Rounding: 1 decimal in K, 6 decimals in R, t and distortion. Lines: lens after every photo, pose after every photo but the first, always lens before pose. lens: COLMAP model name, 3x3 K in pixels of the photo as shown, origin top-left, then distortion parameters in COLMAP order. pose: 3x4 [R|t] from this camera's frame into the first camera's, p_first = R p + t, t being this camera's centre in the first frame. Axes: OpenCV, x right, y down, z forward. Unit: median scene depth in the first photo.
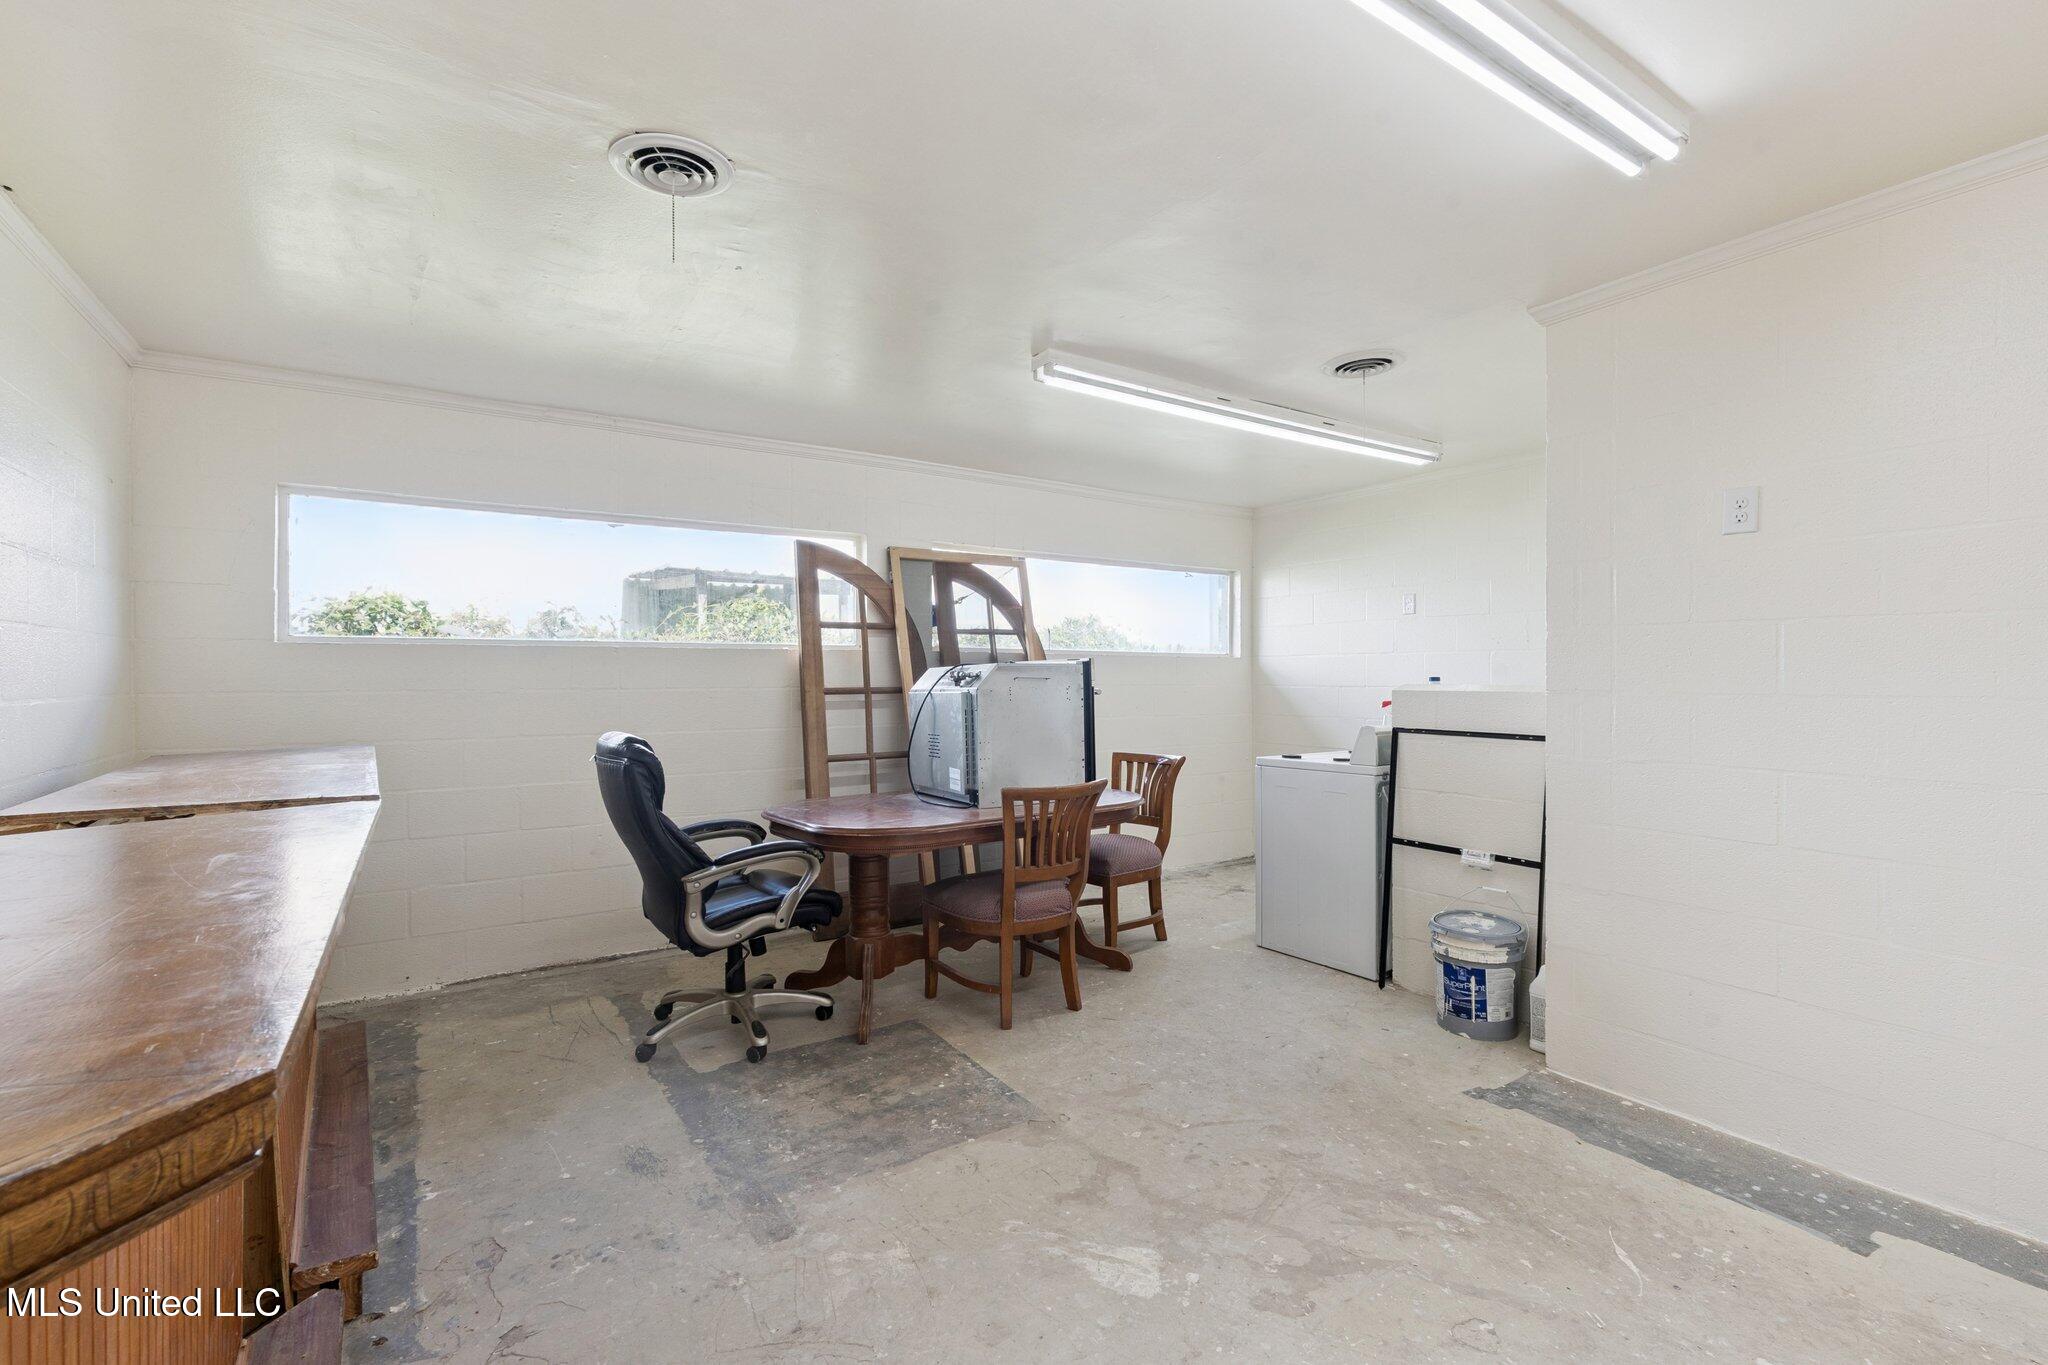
lens RADIAL K [[941.9, 0, 1027.2], [0, 941.9, 660.8], [0, 0, 1]] dist [0.001000, 0.000607]
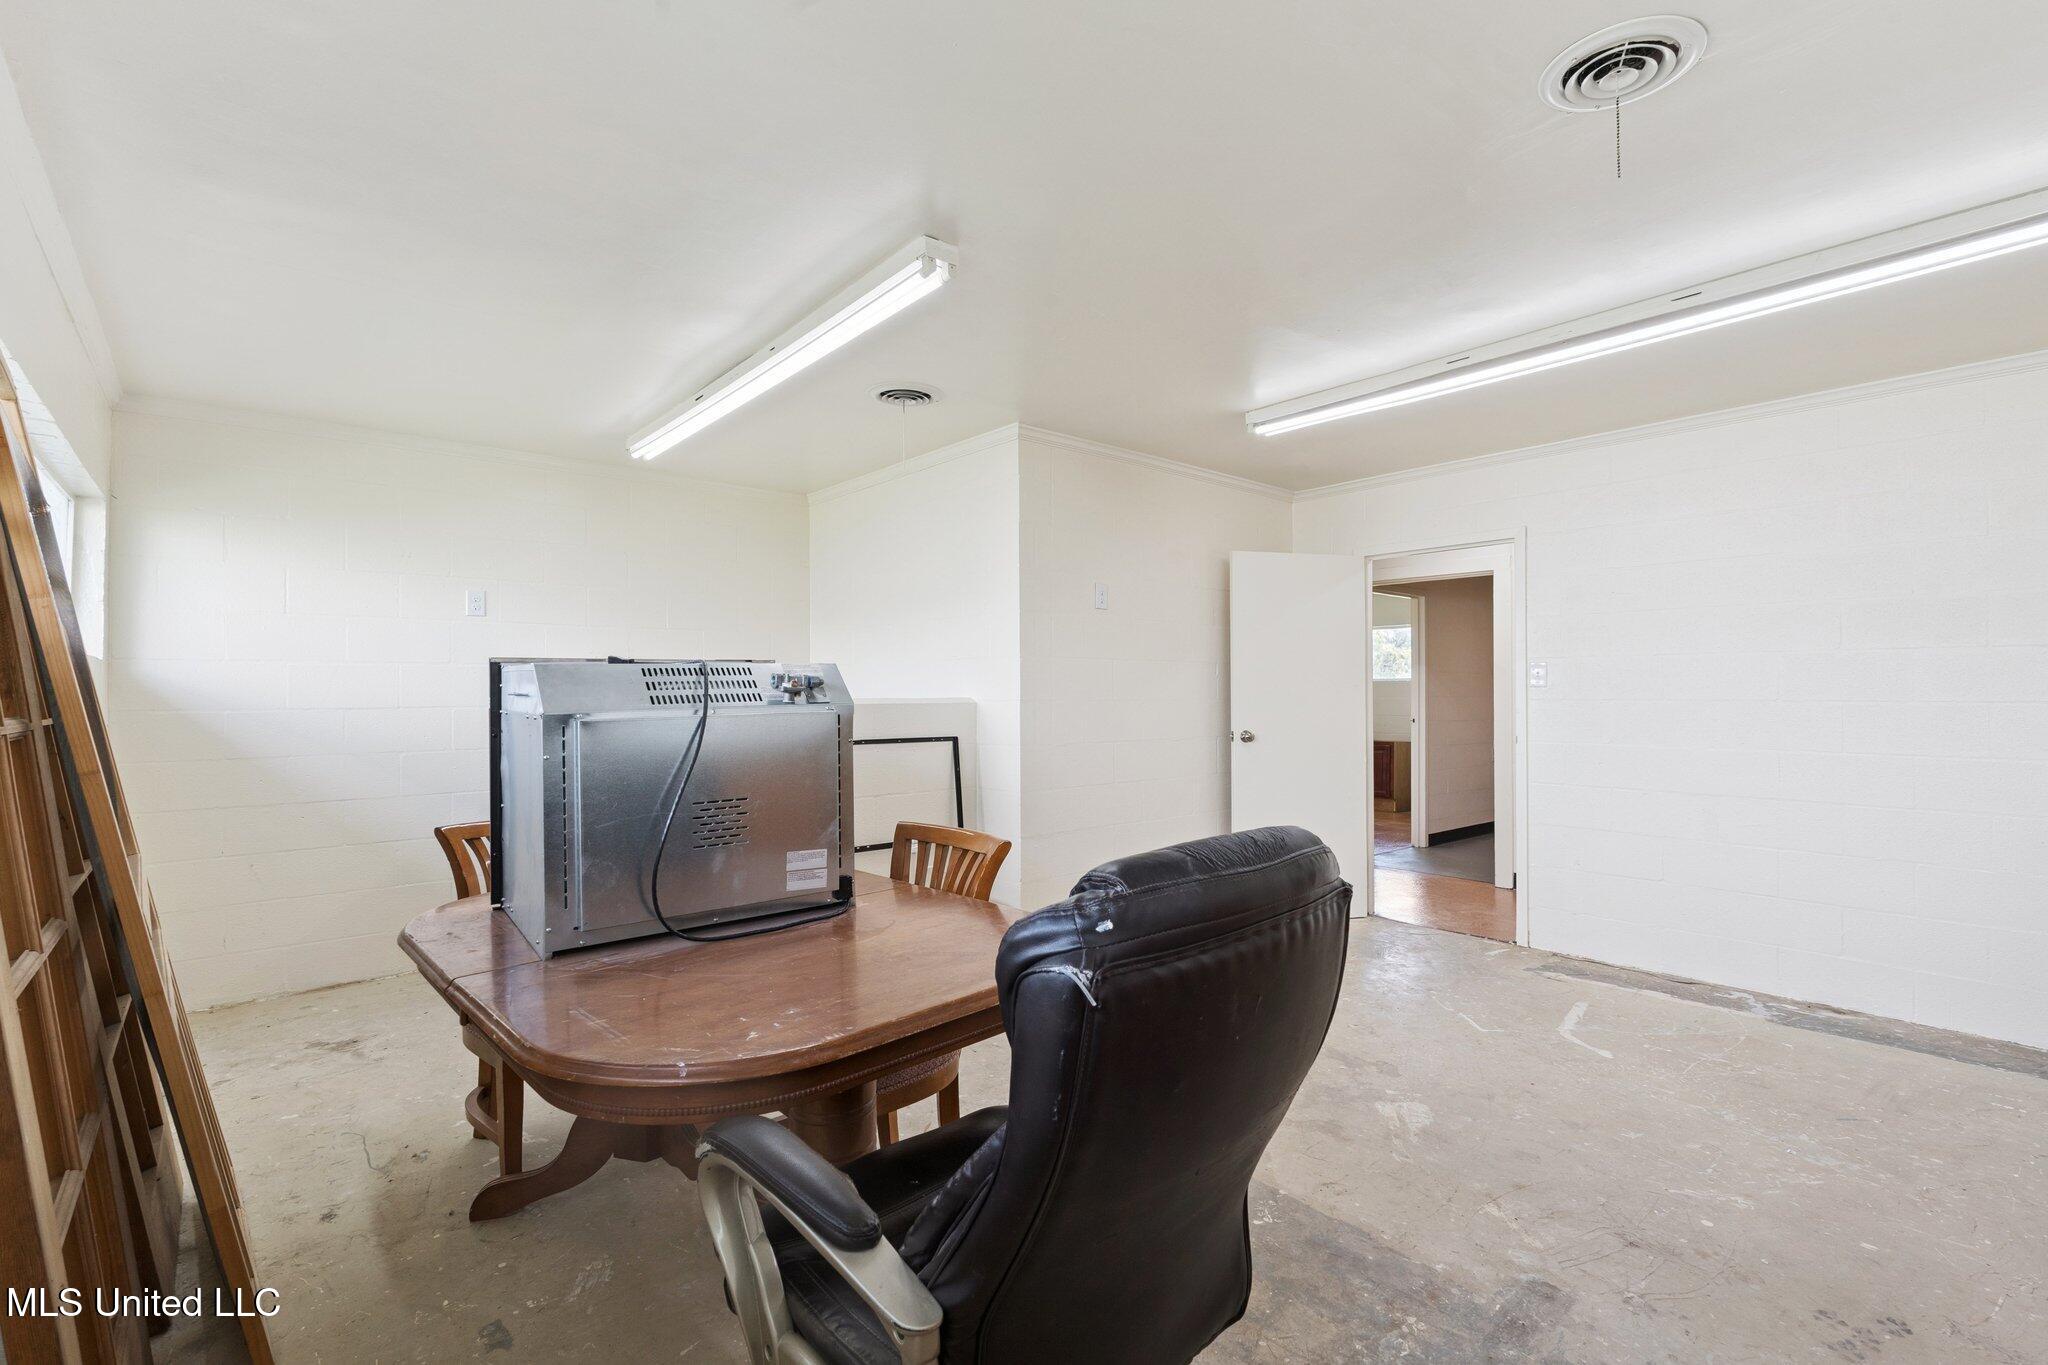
lens RADIAL K [[901.9, 0, 1024.0], [0, 901.9, 682.5], [0, 0, 1]] dist [-0.001087, -0.000302]
pose [[-0.118377, 0.005854, 0.992951, -0.934997], [-0.010015, 0.999925, -0.007089, 0.024675], [-0.992918, -0.010784, -0.118310, 1.403265]]
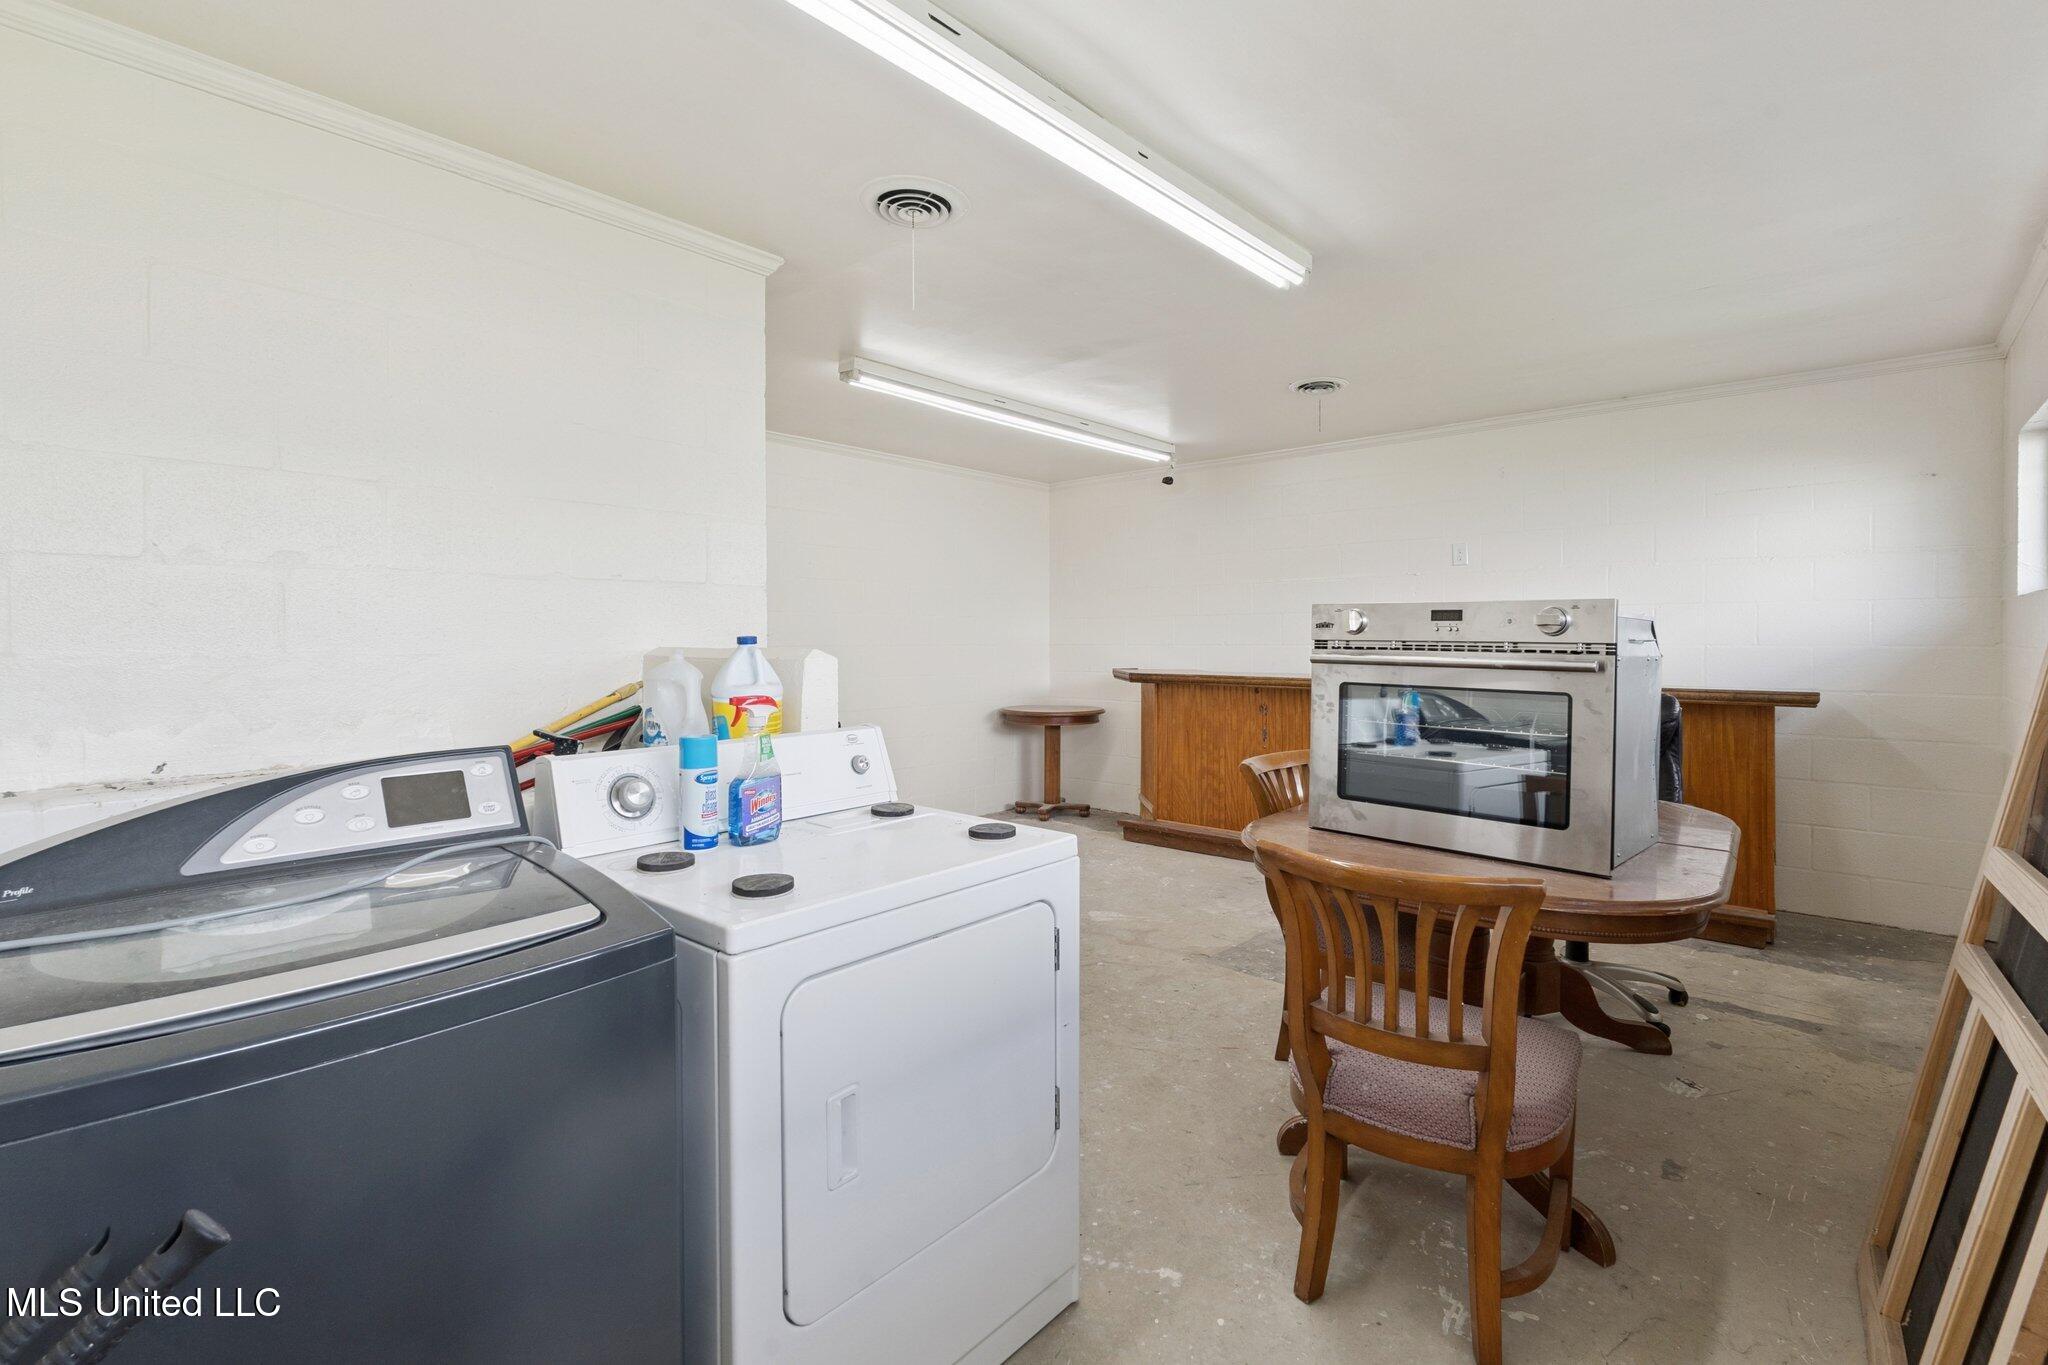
lens RADIAL K [[941.9, 0, 1027.2], [0, 941.9, 660.8], [0, 0, 1]] dist [0.001000, 0.000607]
pose [[-0.970722, 0.005847, -0.240134, 0.634541], [0.003847, 0.999954, 0.008794, 0.045550], [0.240174, 0.007612, -0.970700, 2.448390]]
